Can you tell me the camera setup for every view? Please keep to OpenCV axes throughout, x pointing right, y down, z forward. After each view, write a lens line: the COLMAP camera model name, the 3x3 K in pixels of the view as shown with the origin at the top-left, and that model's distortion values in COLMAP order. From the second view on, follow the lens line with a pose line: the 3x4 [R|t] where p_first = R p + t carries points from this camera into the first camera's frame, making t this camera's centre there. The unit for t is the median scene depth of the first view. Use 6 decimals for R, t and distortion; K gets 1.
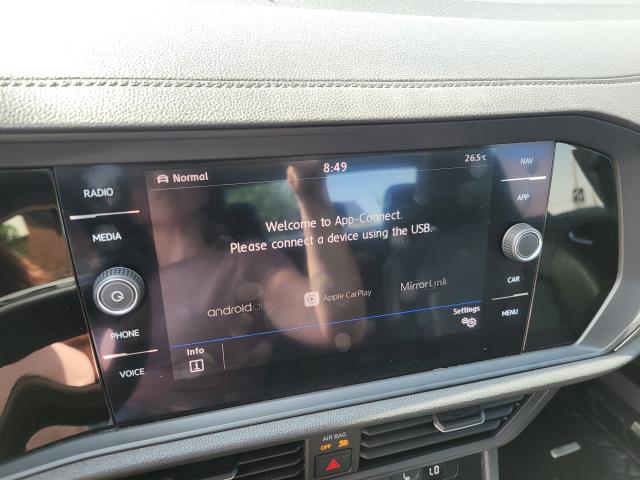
lens RADIAL K [[481.4, 0, 316.2], [0, 481.4, 238.6], [0, 0, 1]] dist [0.041993, -0.007038]
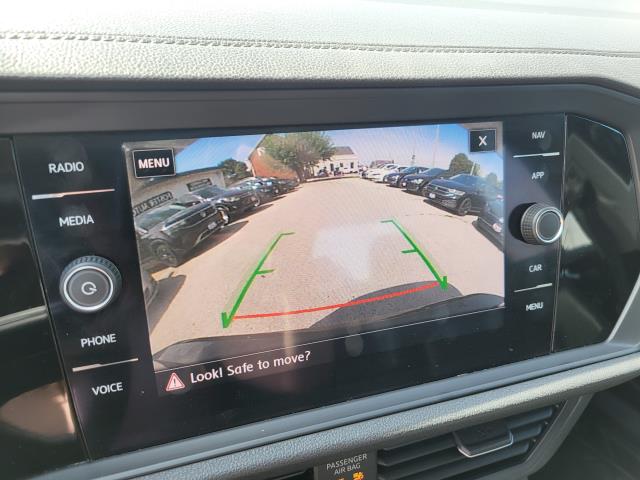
lens RADIAL K [[486.3, 0, 320.0], [0, 486.3, 240.0], [0, 0, 1]] dist [0.047316, -0.037889]
pose [[0.997871, -0.049337, 0.042663, -0.038171], [0.054042, 0.991631, -0.117252, 0.142471], [-0.036522, 0.119308, 0.992185, 0.118902]]
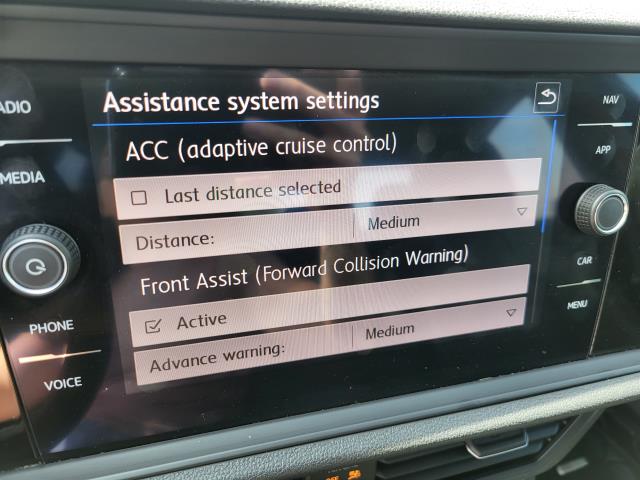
lens RADIAL K [[501.8, 0, 320.8], [0, 501.8, 238.3], [0, 0, 1]] dist [0.006850, -0.000344]
pose [[0.999142, 0.011402, 0.039816, -0.046620], [-0.010933, 0.999868, -0.011978, 0.076126], [-0.039947, 0.011532, 0.999135, 0.275143]]
